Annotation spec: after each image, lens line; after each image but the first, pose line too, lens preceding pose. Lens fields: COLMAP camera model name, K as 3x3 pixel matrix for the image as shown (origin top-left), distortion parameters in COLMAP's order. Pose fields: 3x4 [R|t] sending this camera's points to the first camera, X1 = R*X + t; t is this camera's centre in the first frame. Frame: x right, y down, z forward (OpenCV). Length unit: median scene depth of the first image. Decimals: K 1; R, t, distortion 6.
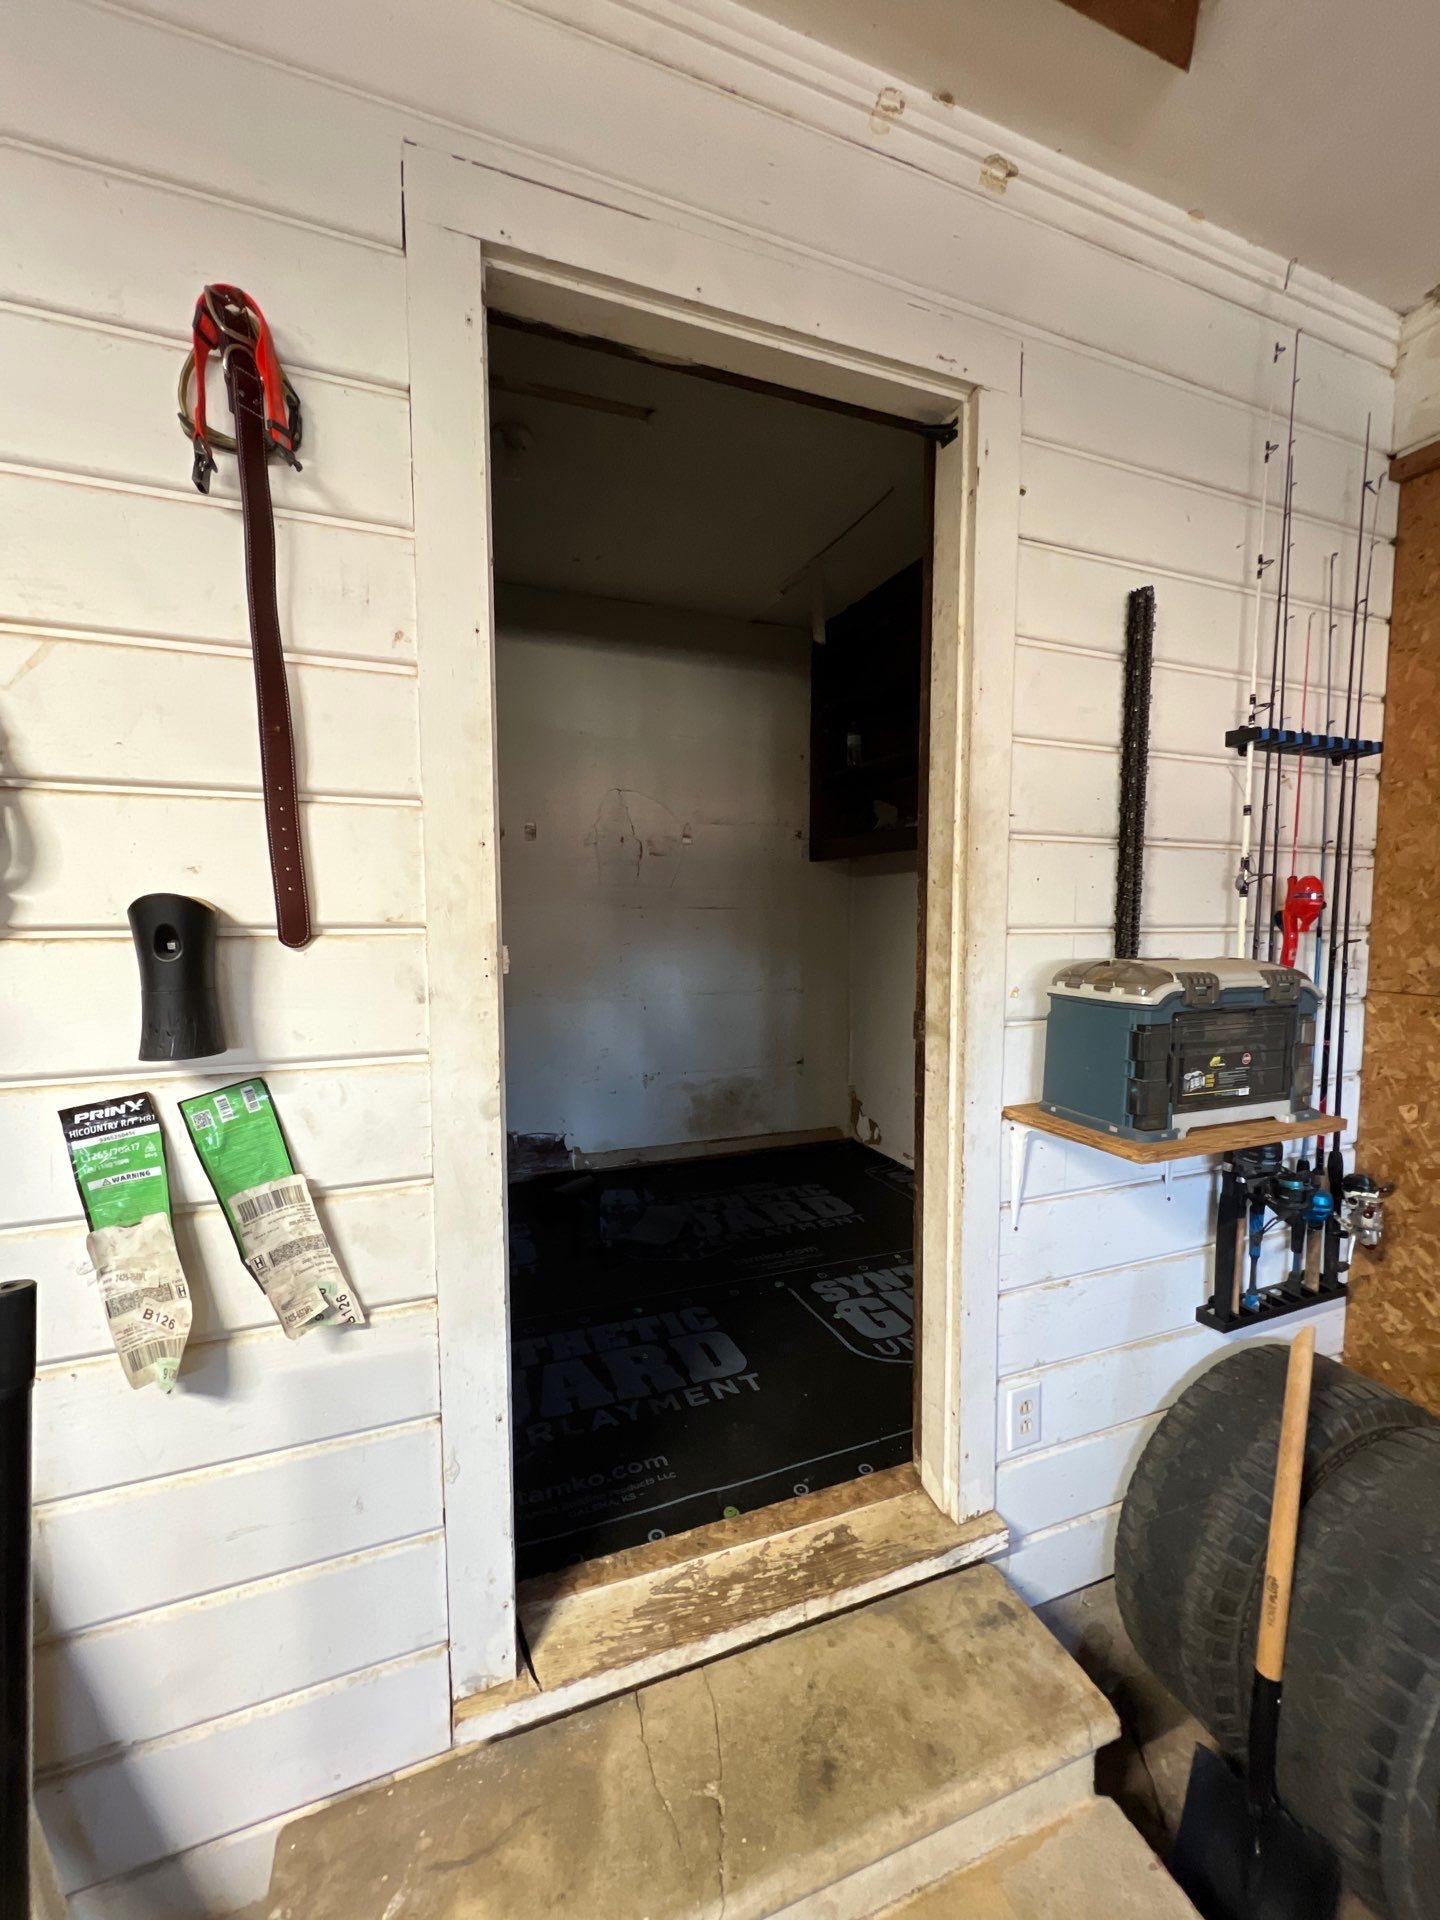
lens RADIAL K [[775.8, 0, 721.4], [0, 775.8, 964.6], [0, 0, 1]] dist [0.001070, 0.000020]
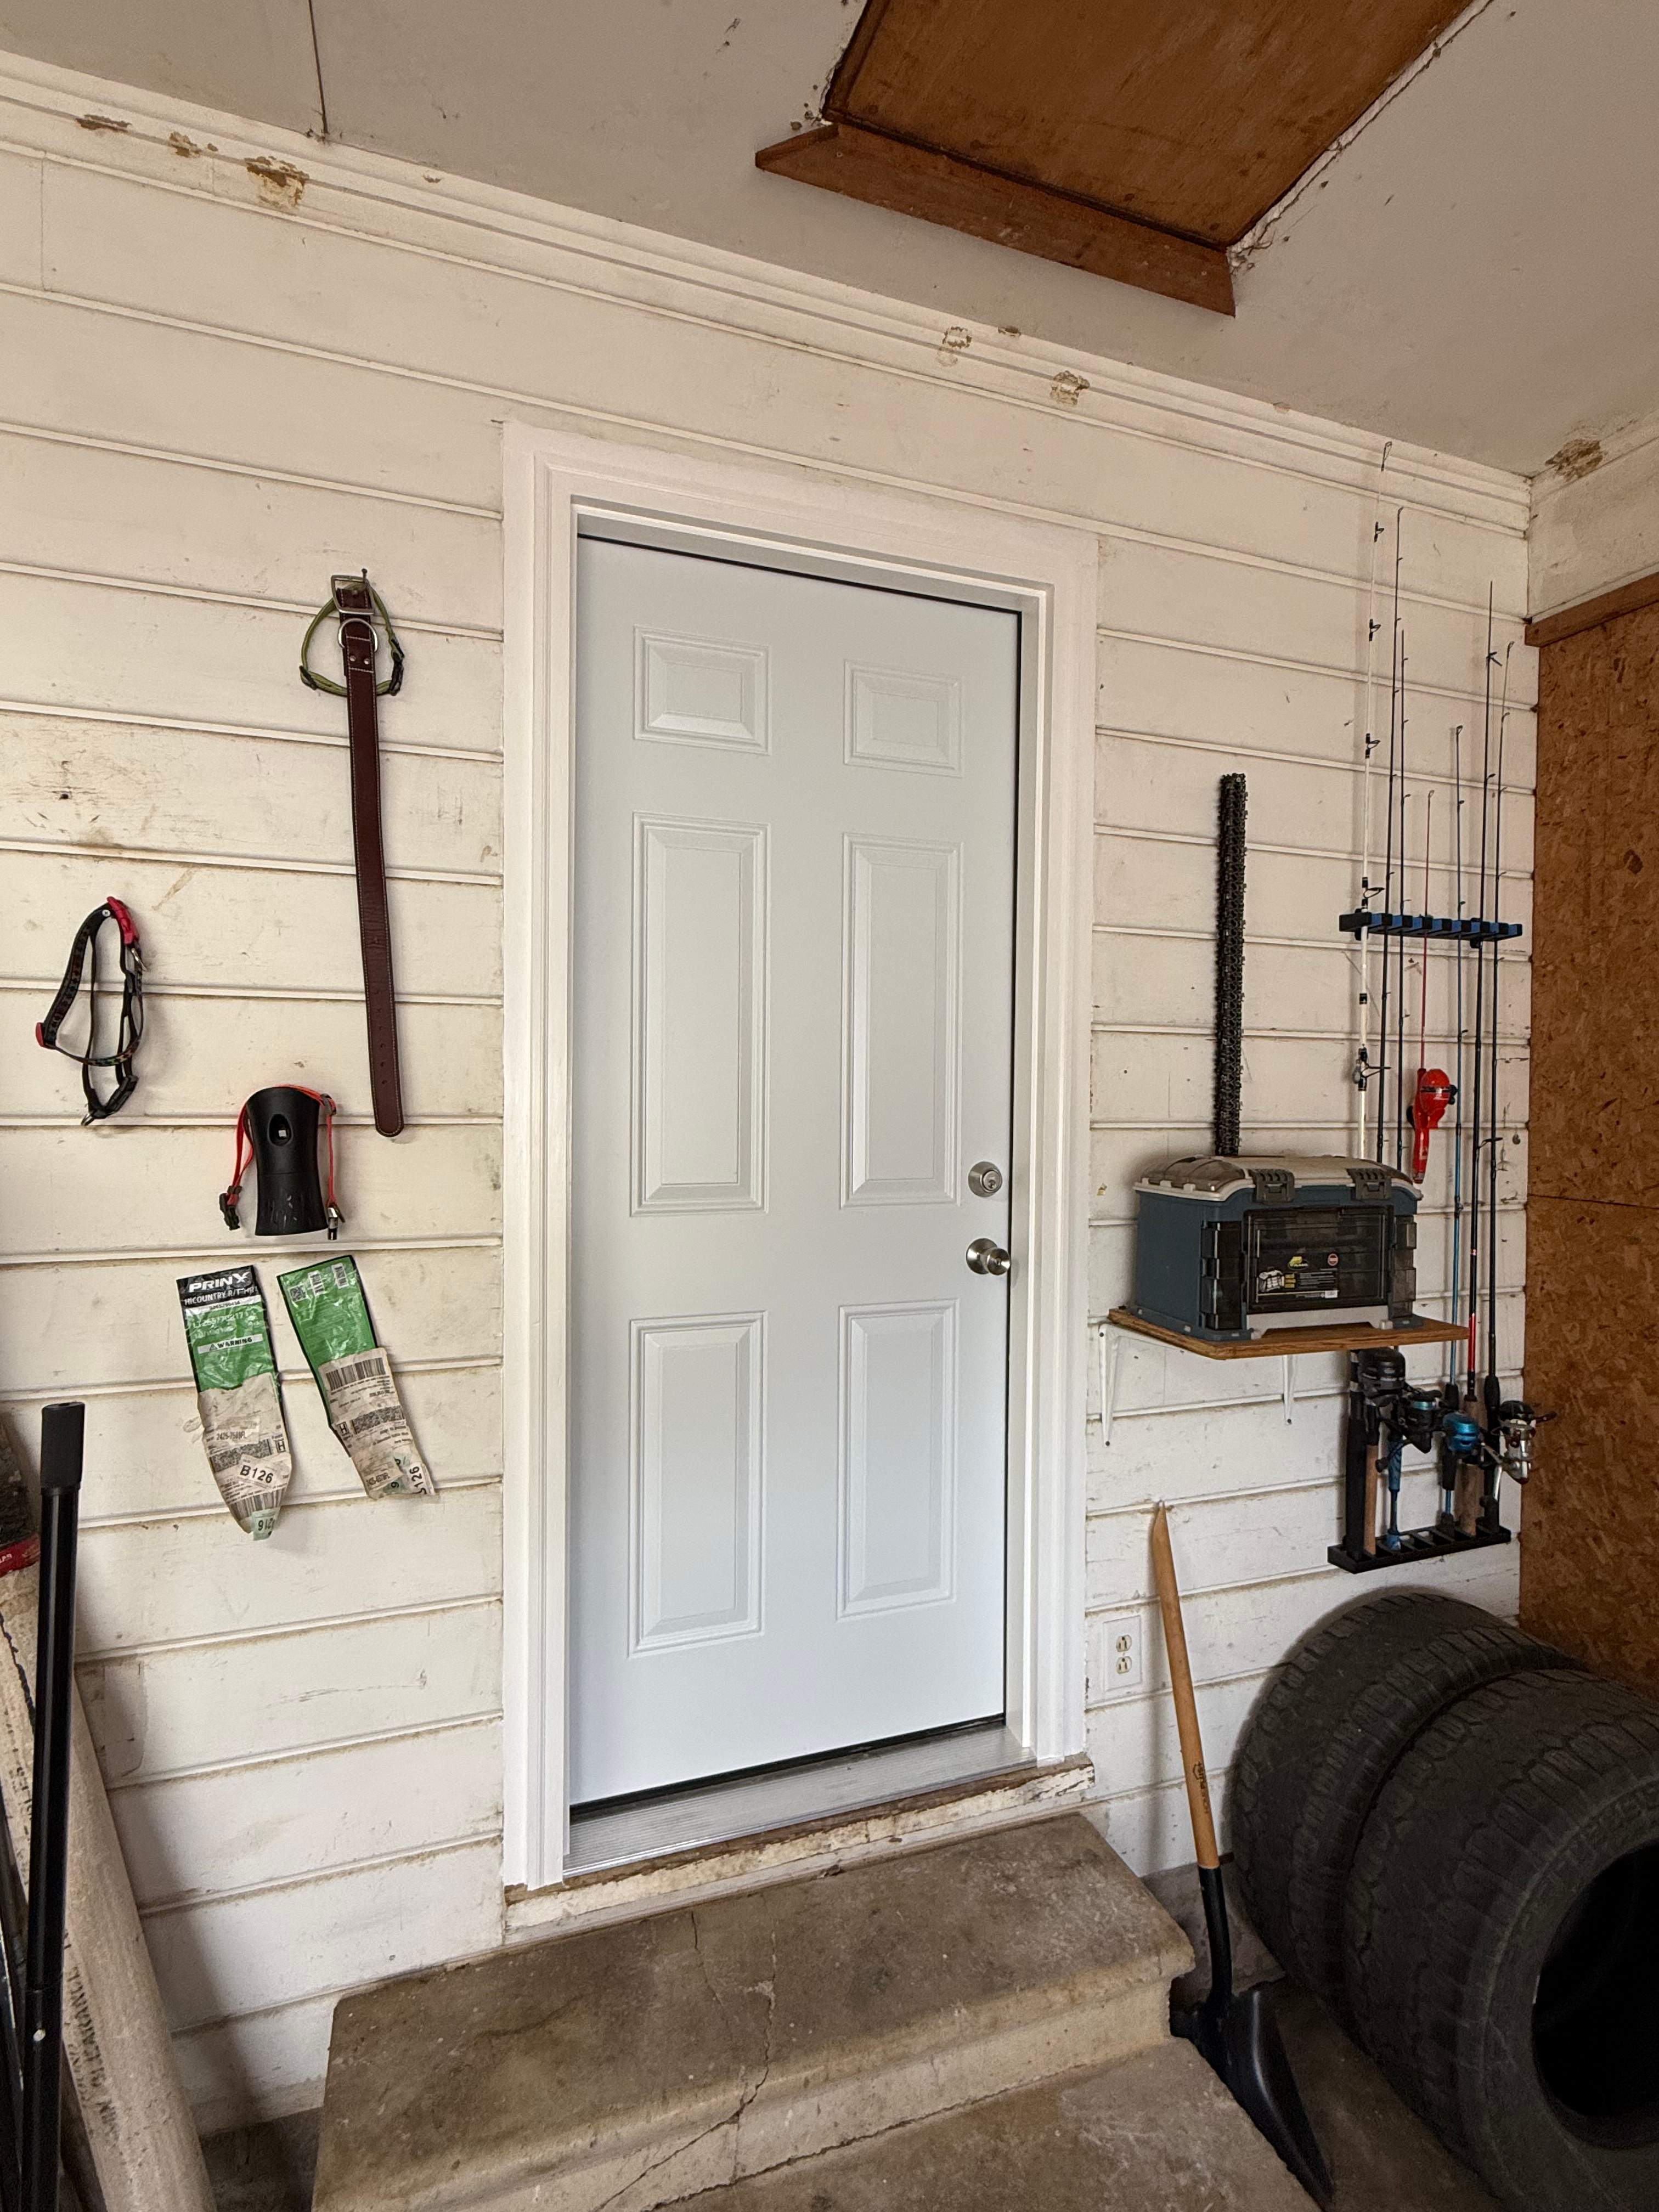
lens RADIAL K [[1089.9, 0, 829.5], [0, 1089.9, 1106.0], [0, 0, 1]] dist [0.001535, 0.000620]
pose [[0.999545, 0.008929, -0.028795, 0.079622], [-0.010460, 0.998515, -0.053458, 0.007838], [0.028275, 0.053735, 0.998155, -0.349386]]
